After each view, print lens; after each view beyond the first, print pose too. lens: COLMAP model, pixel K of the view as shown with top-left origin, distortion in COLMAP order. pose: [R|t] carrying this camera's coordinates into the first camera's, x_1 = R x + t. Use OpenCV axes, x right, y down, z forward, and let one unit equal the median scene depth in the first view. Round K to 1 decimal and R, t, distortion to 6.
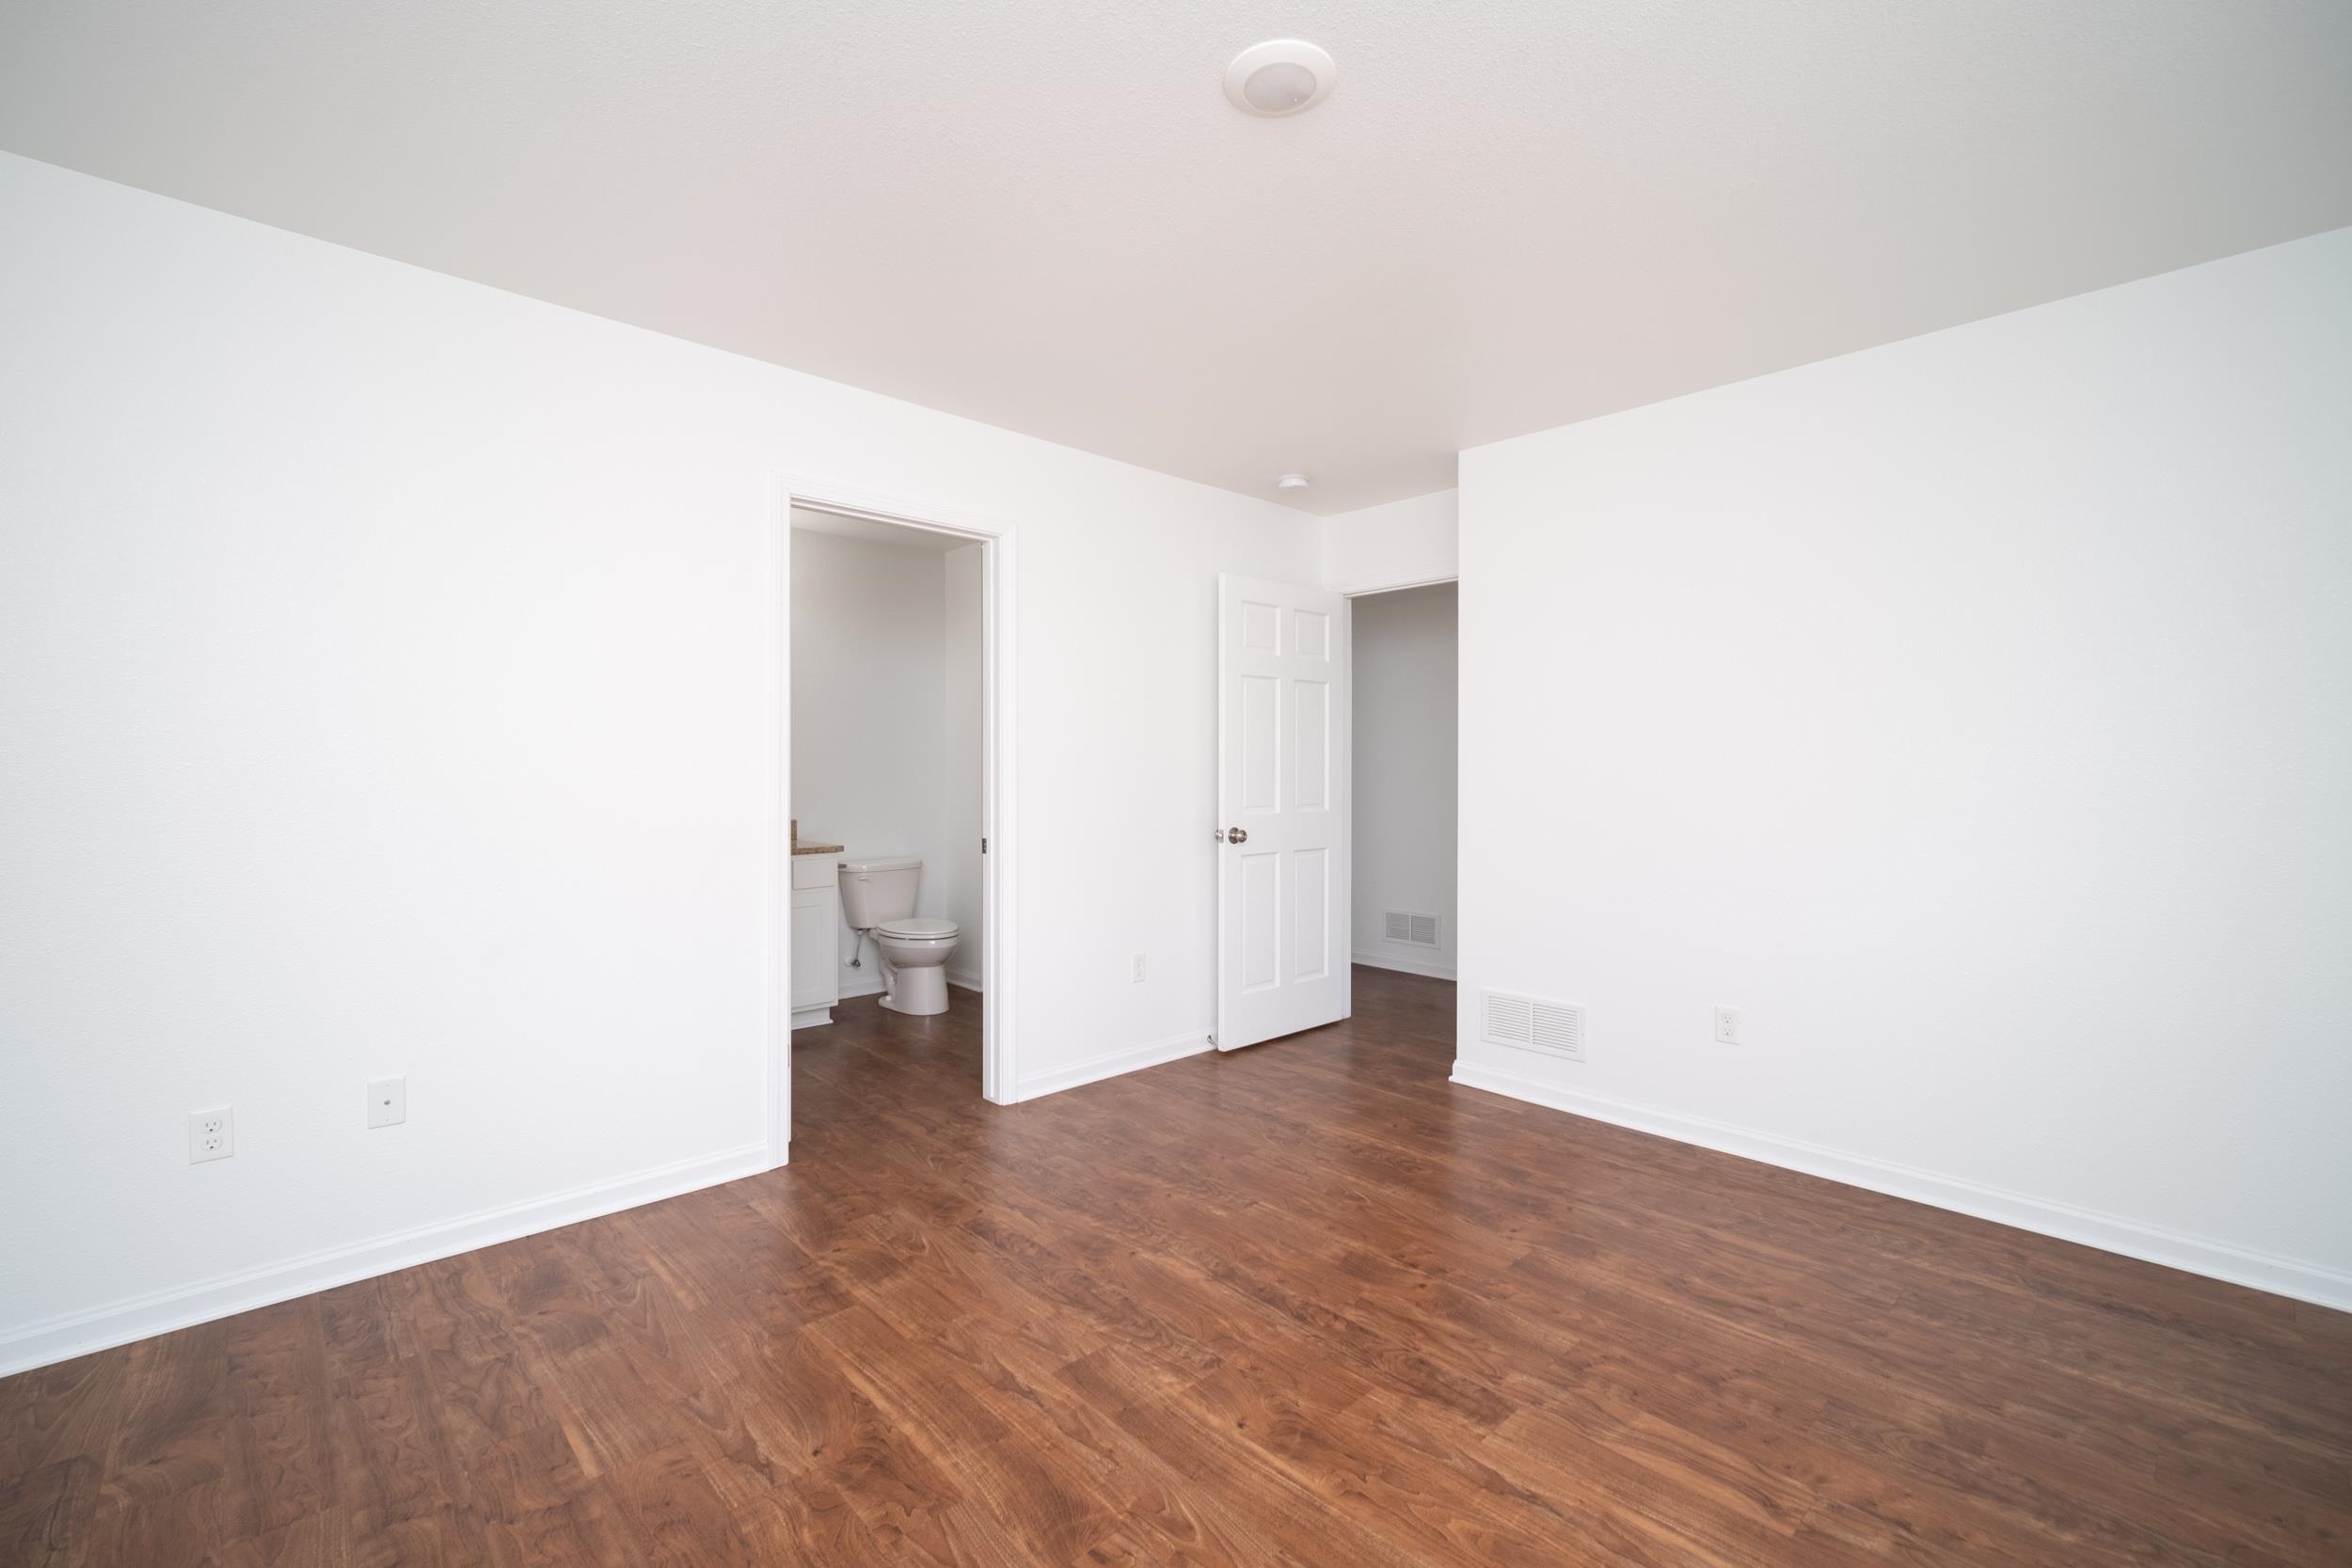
lens RADIAL K [[969.6, 0, 1176.9], [0, 969.6, 778.3], [0, 0, 1]] dist [-0.000444, -0.000104]
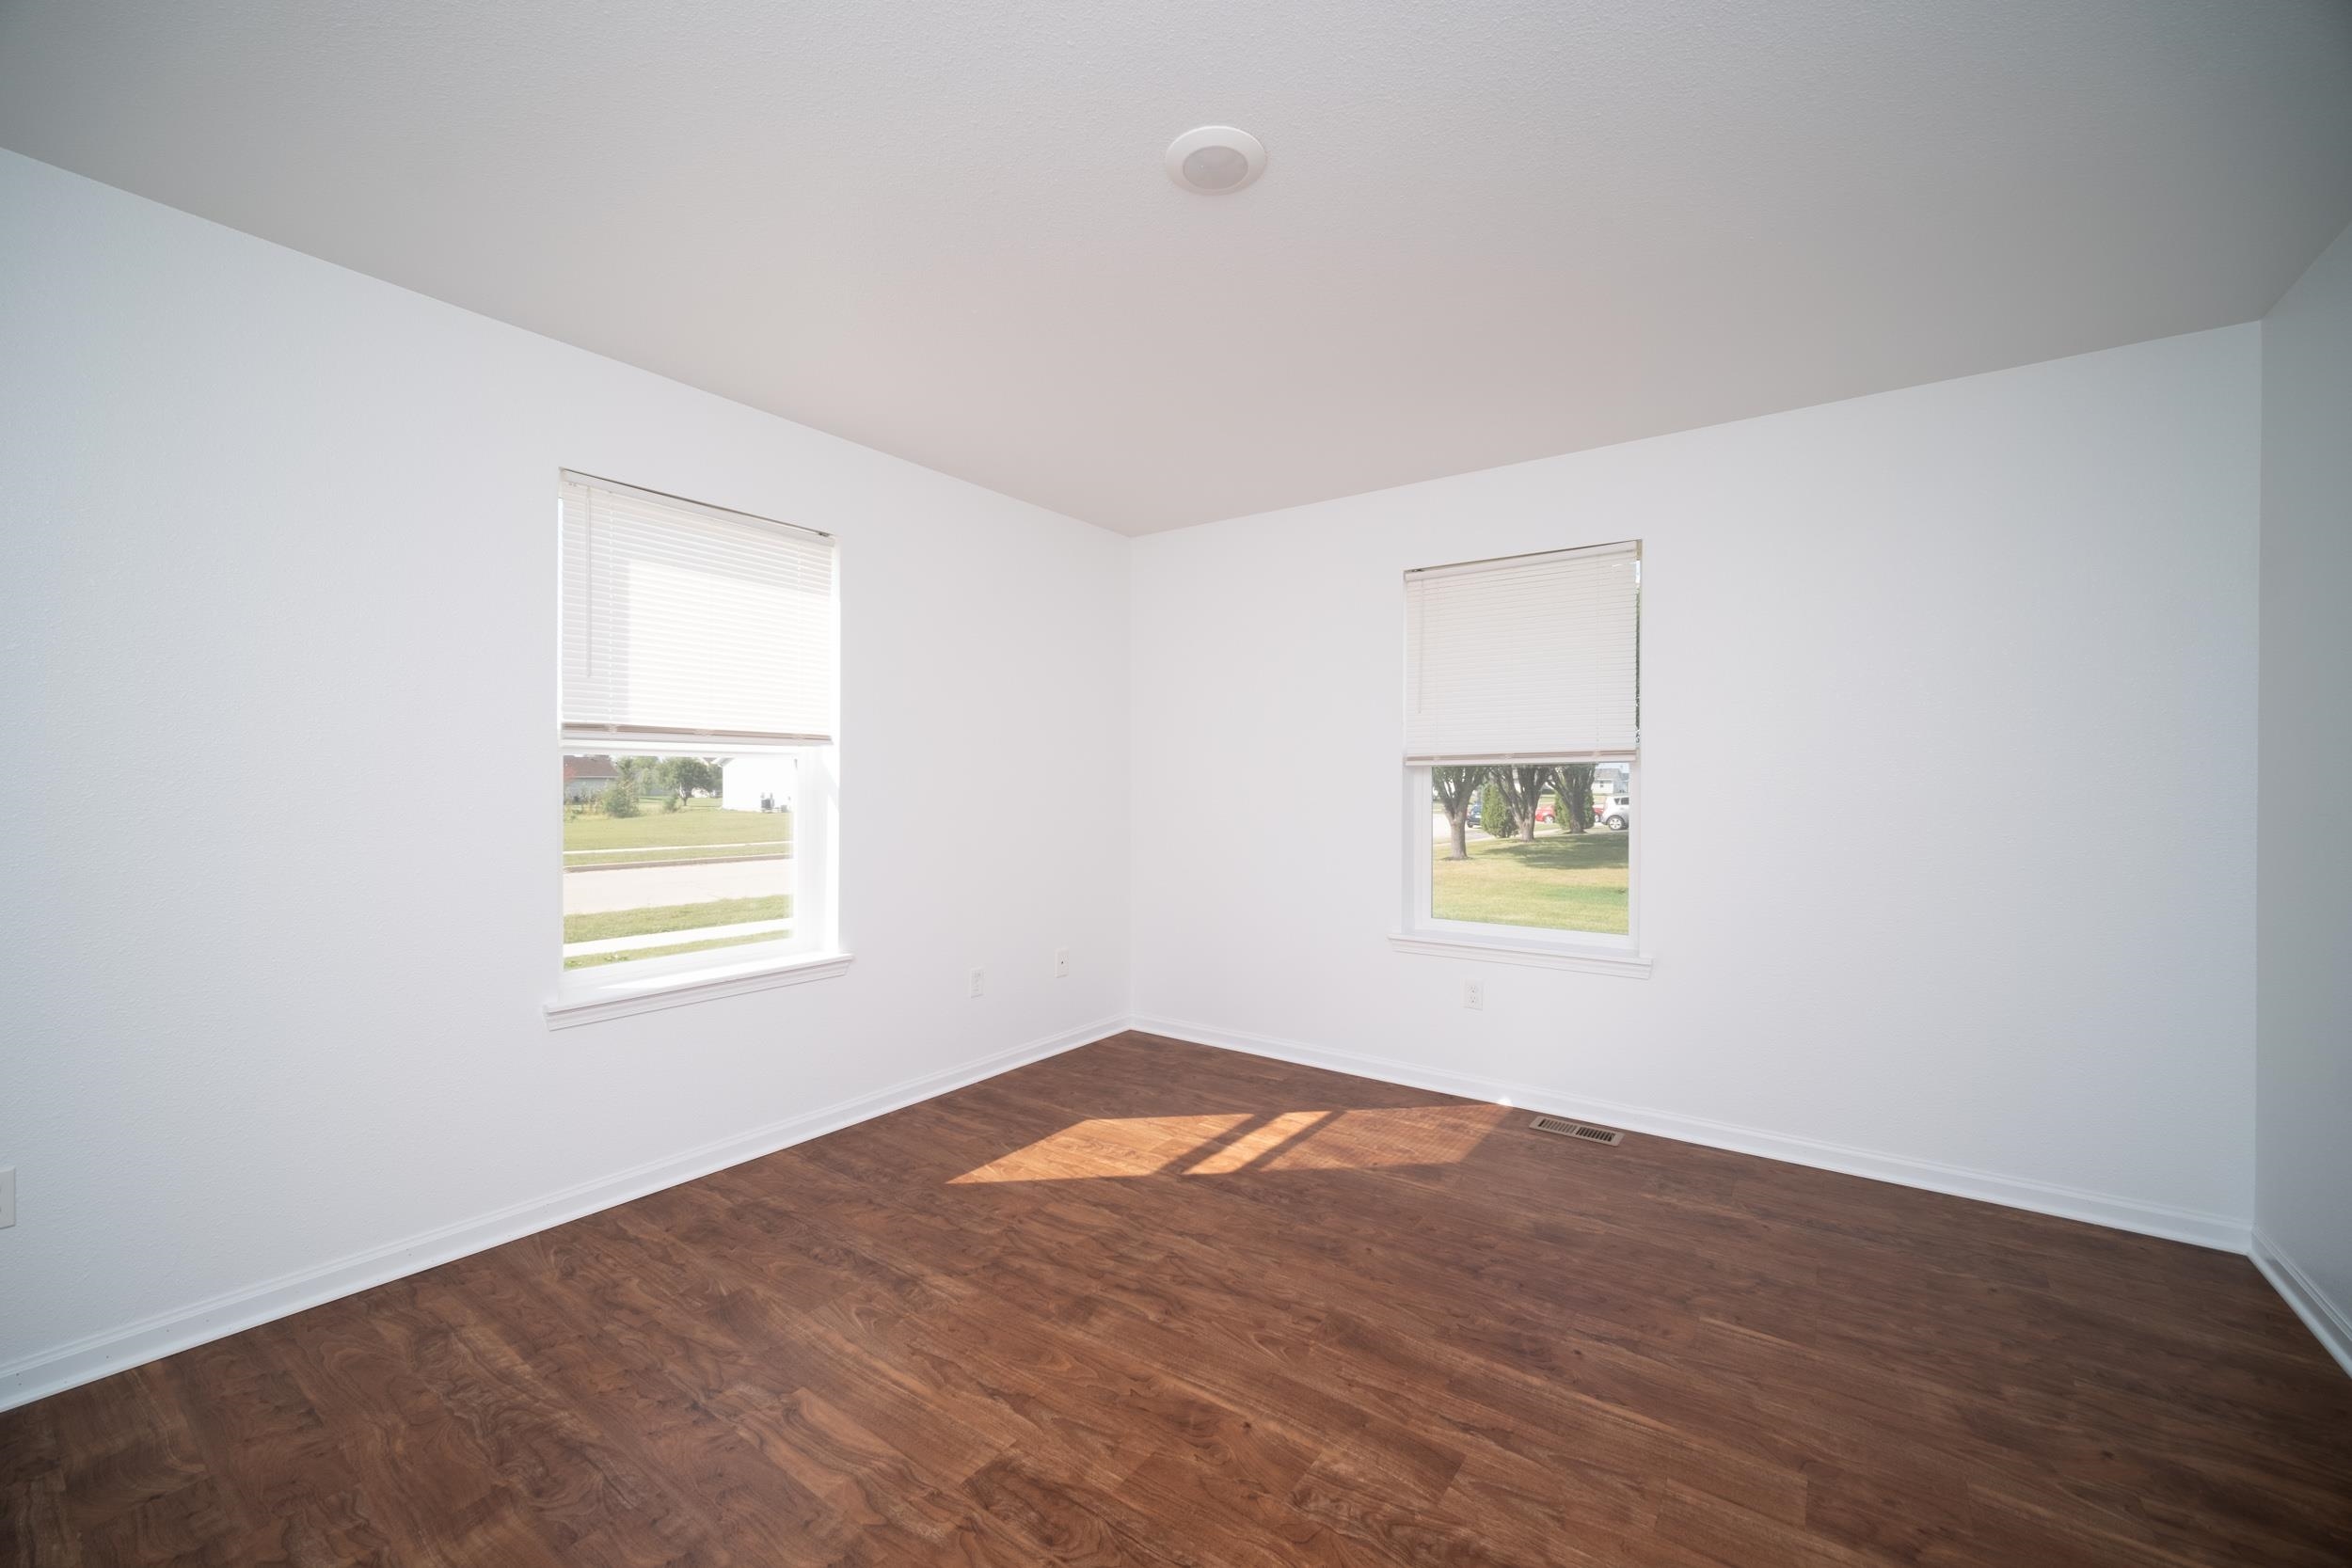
lens RADIAL K [[969.6, 0, 1172.8], [0, 969.6, 782.4], [0, 0, 1]] dist [-0.000444, -0.000104]
pose [[-0.982499, -0.007576, -0.186112, 0.345904], [-0.008820, 0.999944, 0.005857, -0.020254], [0.186057, 0.007396, -0.982511, 2.023585]]
